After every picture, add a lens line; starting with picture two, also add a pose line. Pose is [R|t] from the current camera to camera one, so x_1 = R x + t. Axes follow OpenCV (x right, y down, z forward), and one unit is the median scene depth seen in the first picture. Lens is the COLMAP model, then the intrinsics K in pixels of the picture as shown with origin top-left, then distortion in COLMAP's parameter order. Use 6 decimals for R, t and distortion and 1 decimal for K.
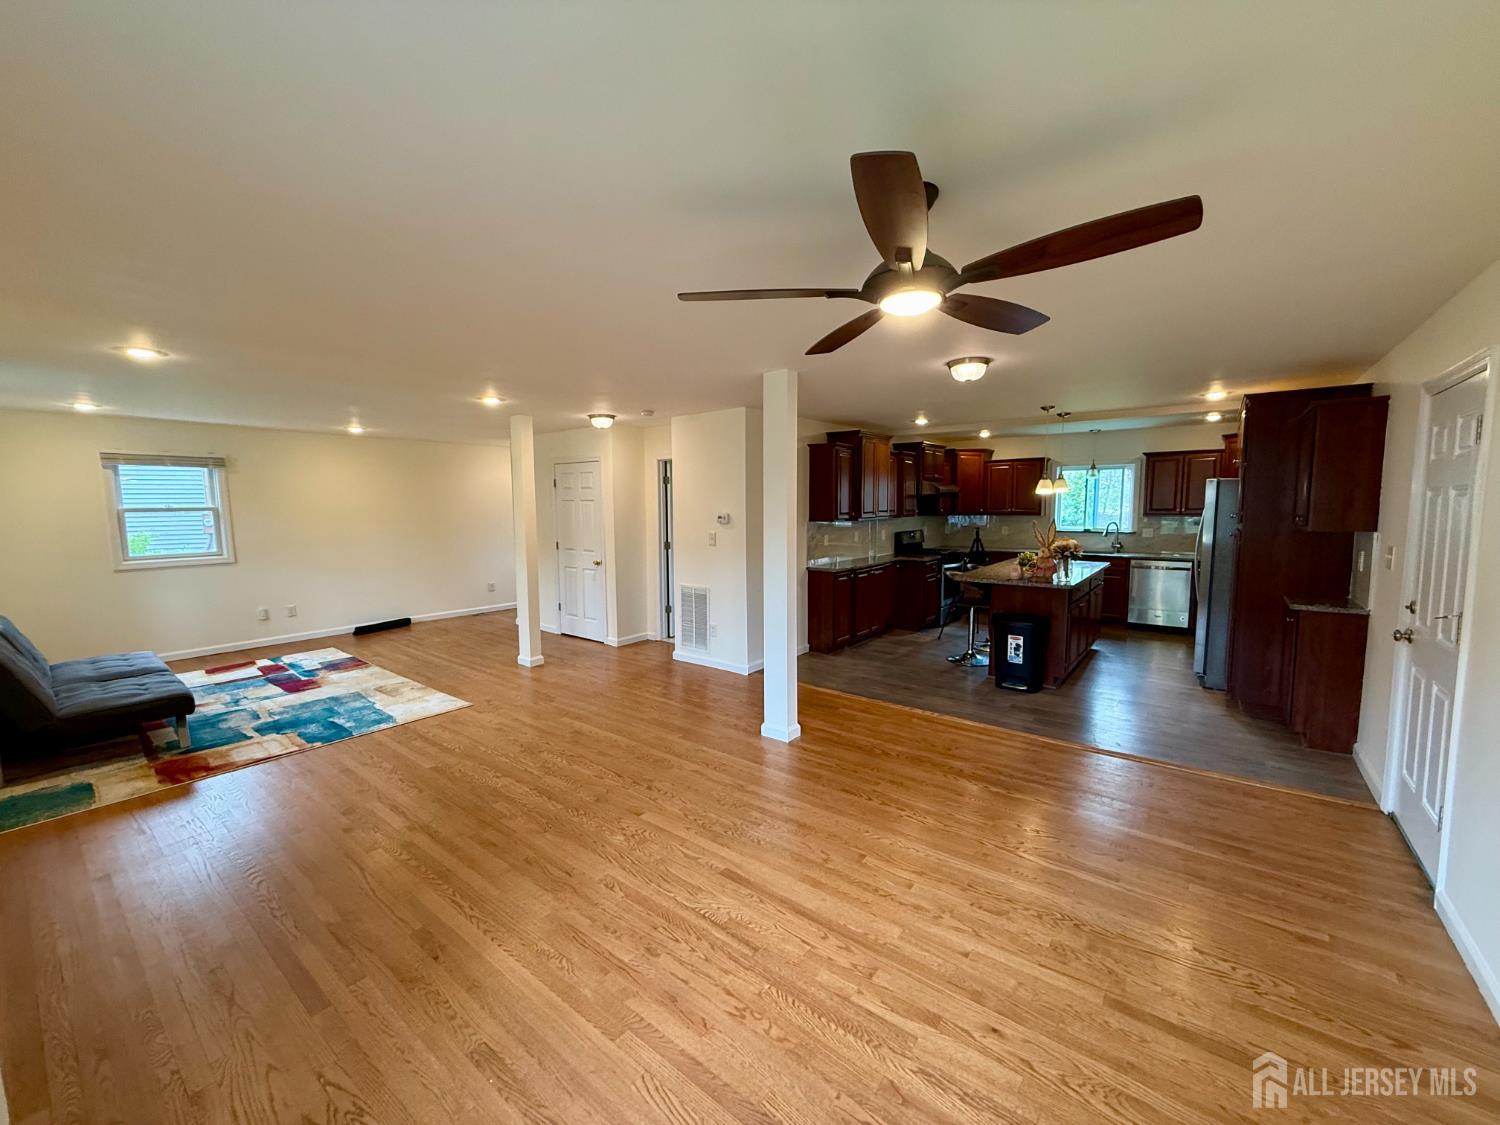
lens RADIAL K [[598.4, 0, 746.9], [0, 598.4, 559.3], [0, 0, 1]] dist [0.000652, -0.000077]
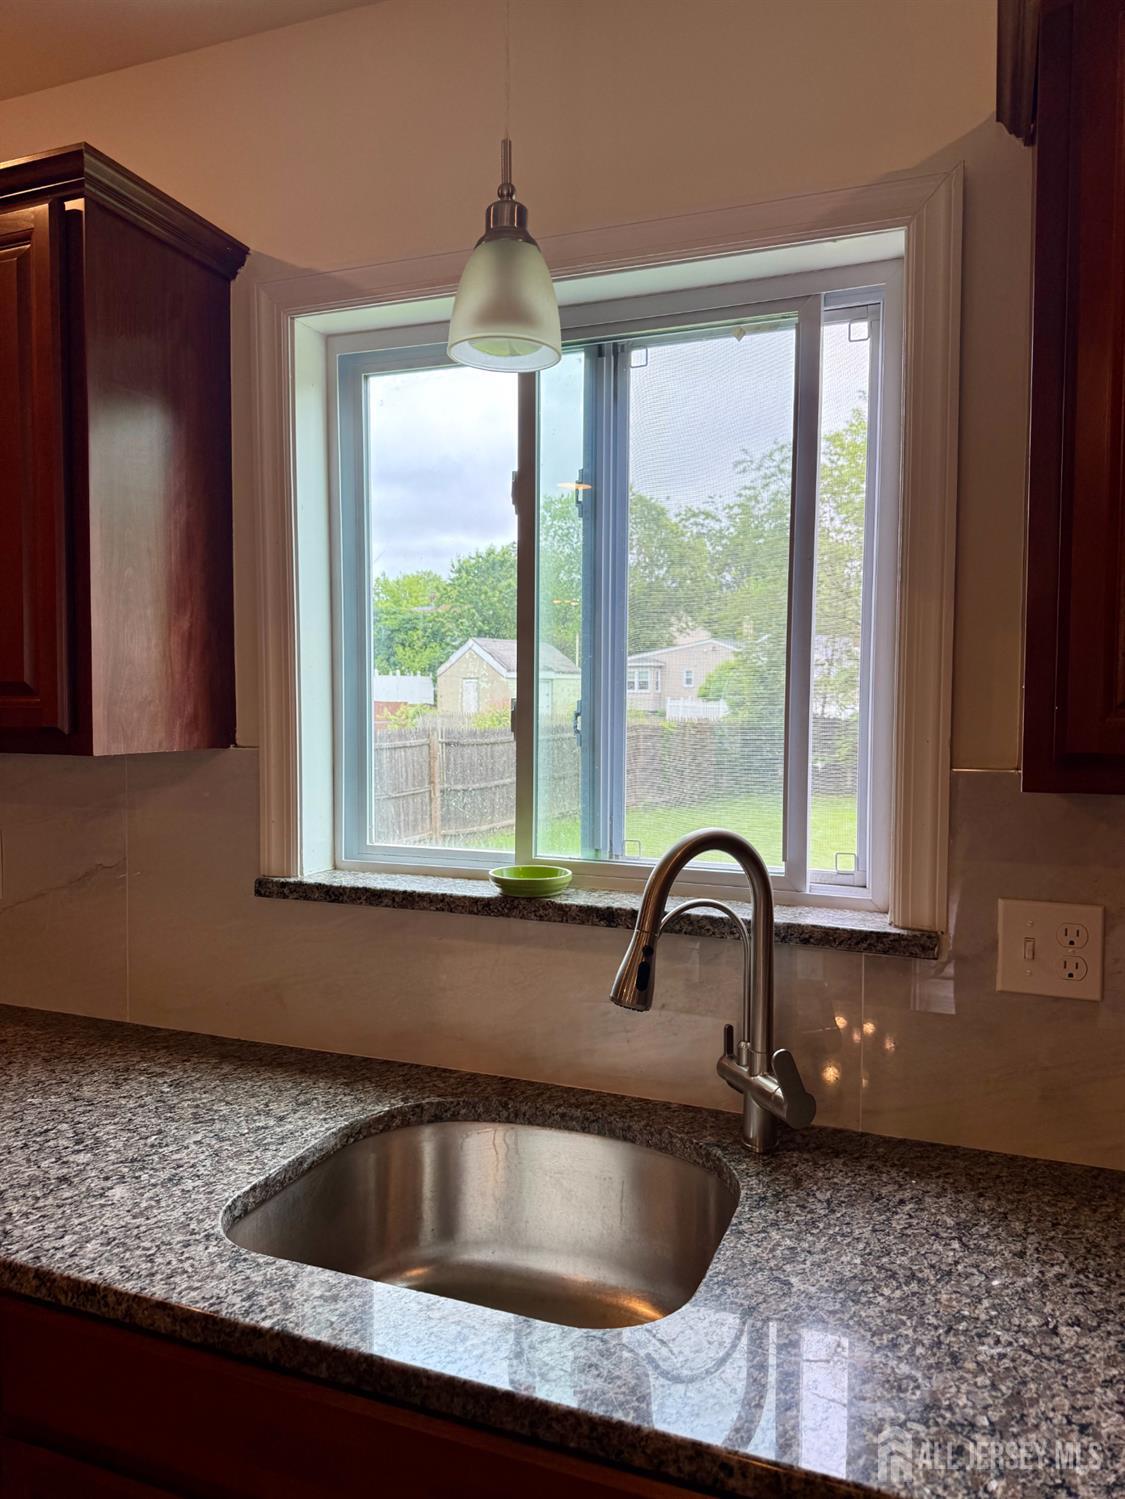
lens RADIAL K [[1047.4, 0, 562.5], [0, 1047.4, 749.5], [0, 0, 1]] dist [0.000550, 0.000090]
pose [[0.959687, -0.003858, 0.281044, 0.839062], [0.015332, 0.999136, -0.038639, -0.107672], [-0.280652, 0.041391, 0.958917, 1.313126]]
